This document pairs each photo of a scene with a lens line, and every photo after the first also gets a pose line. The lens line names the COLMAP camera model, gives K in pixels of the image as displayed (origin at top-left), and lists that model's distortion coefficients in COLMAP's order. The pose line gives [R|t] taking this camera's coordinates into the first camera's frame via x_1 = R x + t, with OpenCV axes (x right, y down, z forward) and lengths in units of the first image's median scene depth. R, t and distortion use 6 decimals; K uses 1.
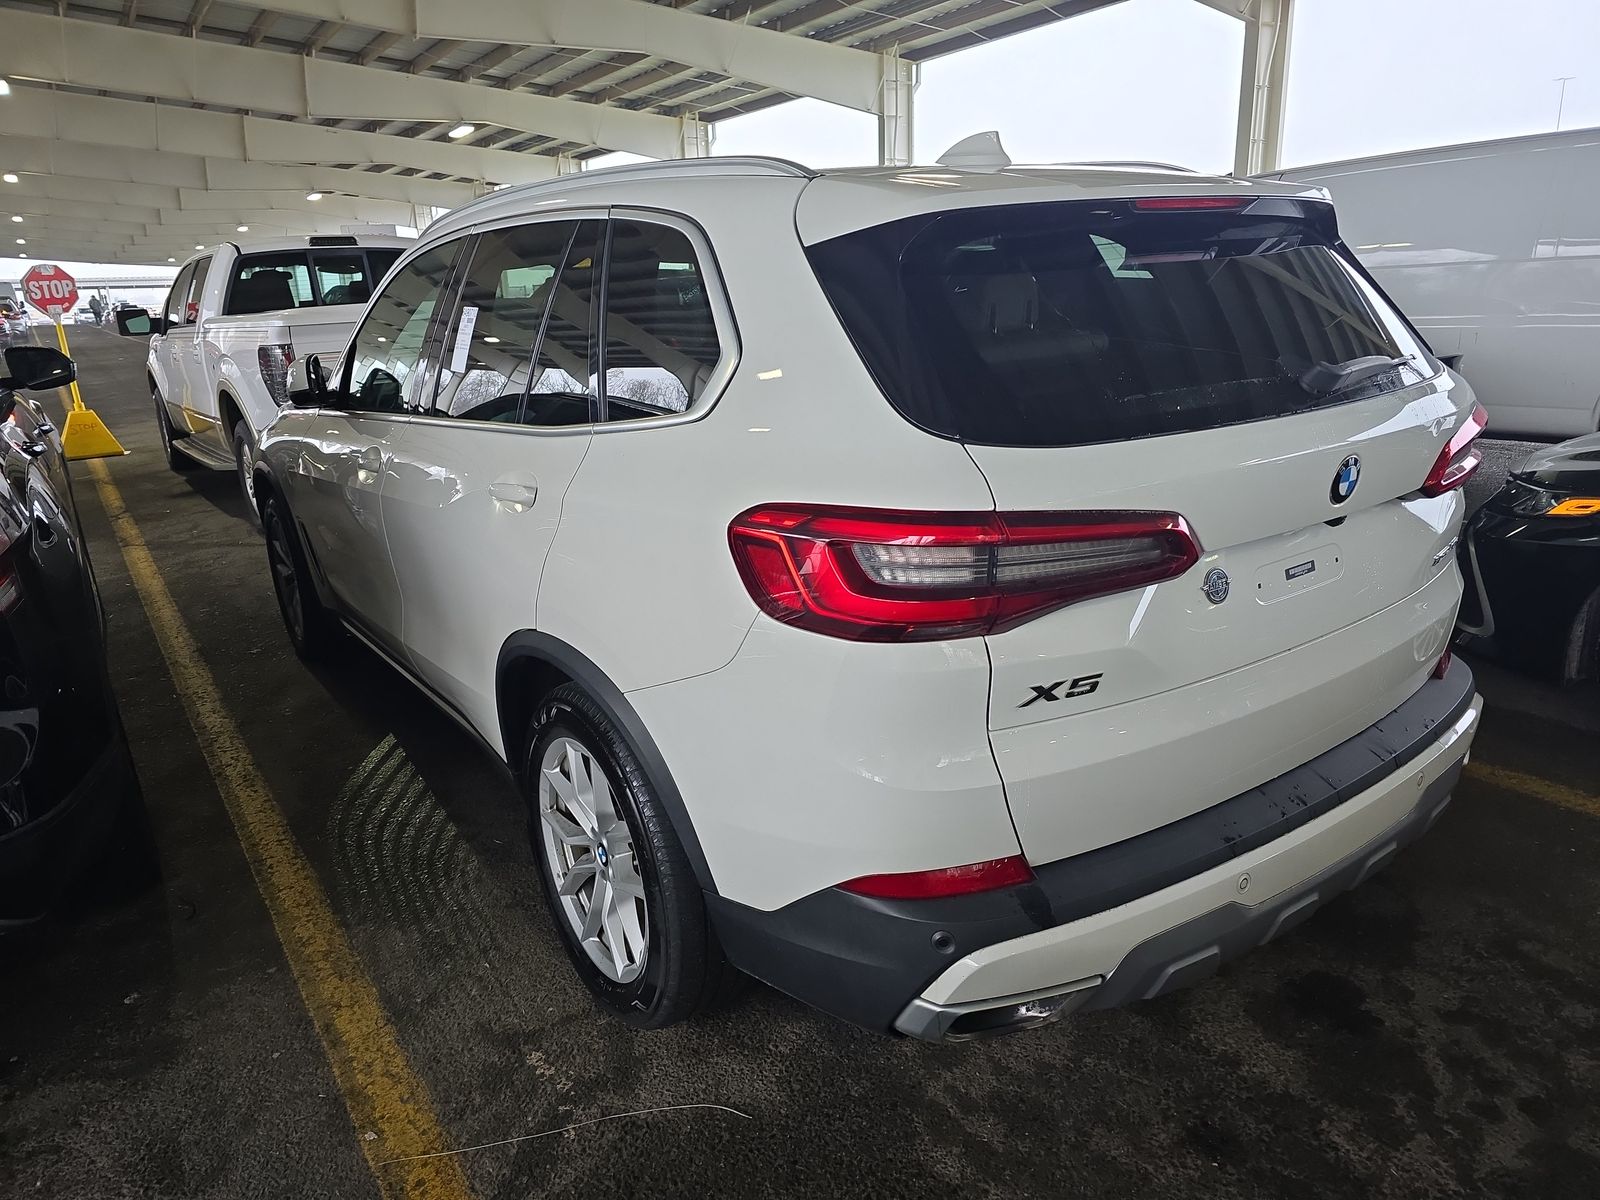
lens RADIAL K [[1079.4, 0, 800.0], [0, 1079.4, 600.0], [0, 0, 1]] dist [0.050202, -0.038393]
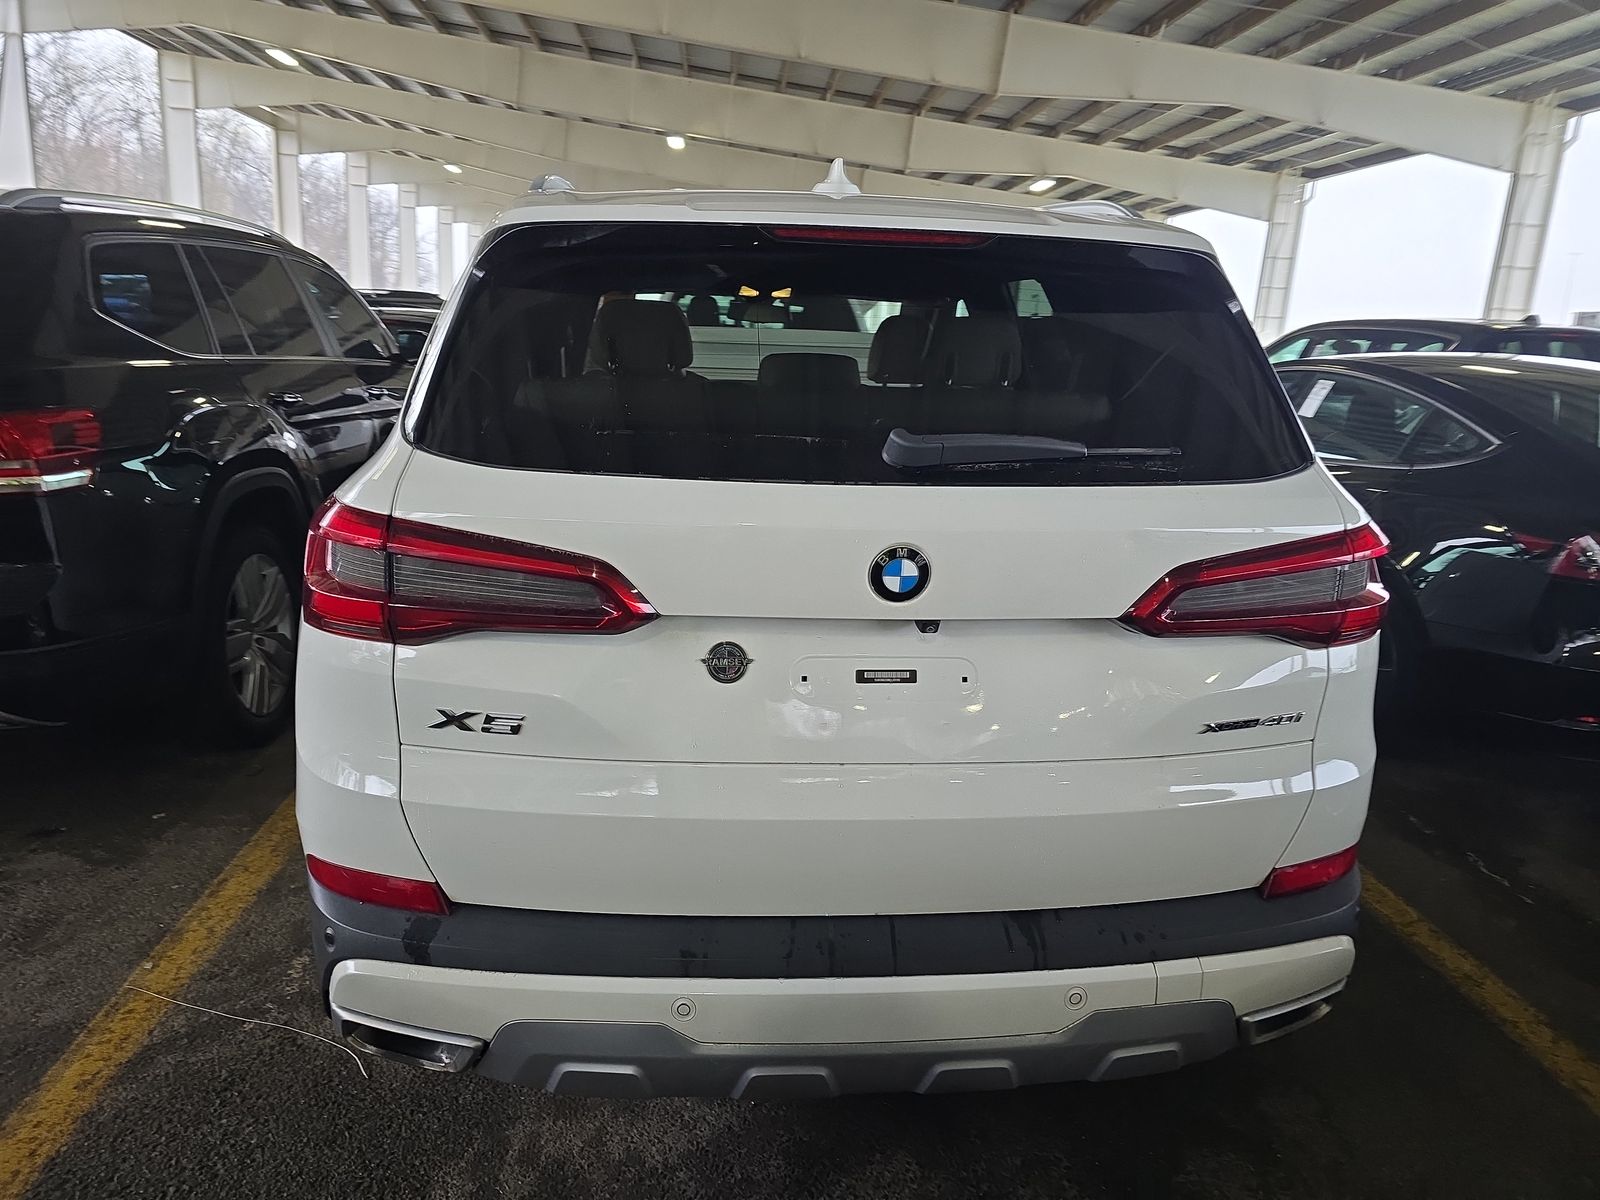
lens RADIAL K [[1077.8, 0, 795.1], [0, 1077.8, 606.9], [0, 0, 1]] dist [0.048842, -0.042337]
pose [[0.865299, 0.201119, -0.459139, 0.048590], [-0.218253, 0.975759, 0.016094, -0.004908], [0.451246, 0.086283, 0.888219, 0.015268]]
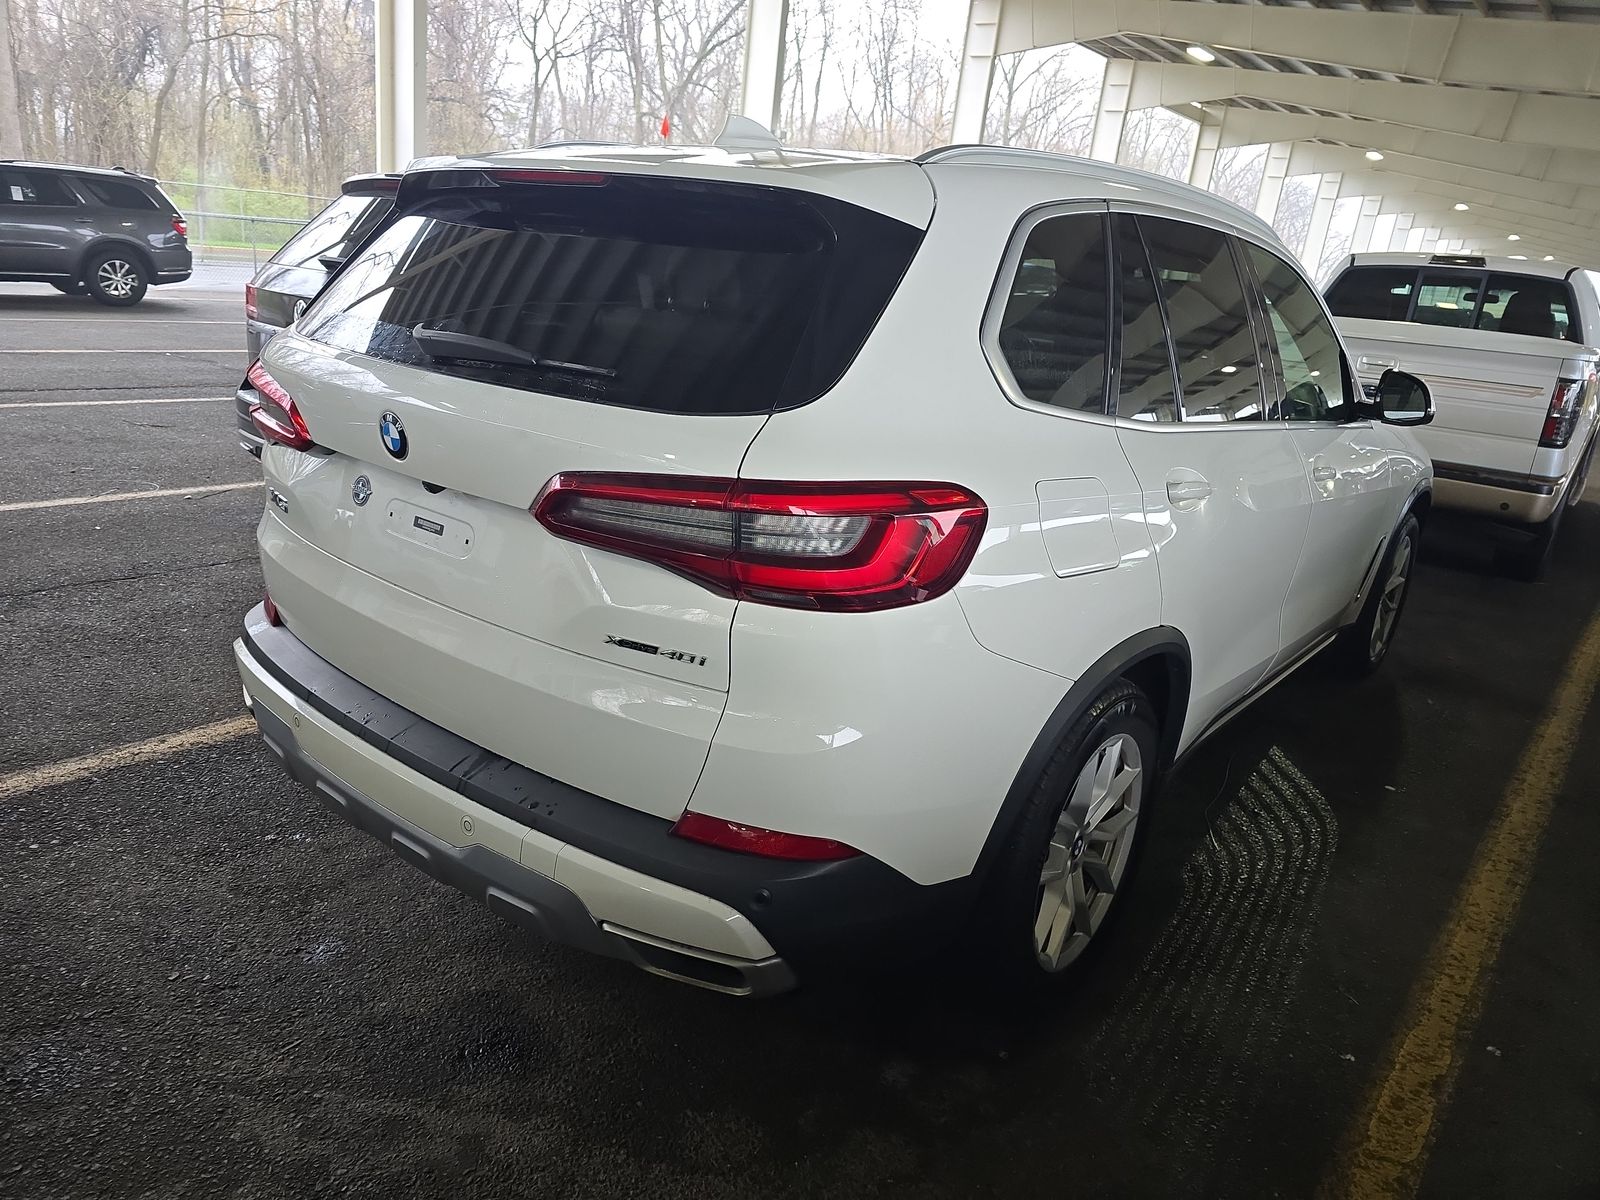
lens RADIAL K [[1085.2, 0, 800.0], [0, 1085.2, 600.0], [0, 0, 1]] dist [-0.000201, 0.003403]
pose [[0.287333, 0.358131, -0.888359, 0.095575], [-0.375530, 0.895335, 0.239481, -0.021877], [0.881145, 0.264795, 0.391749, 0.058947]]
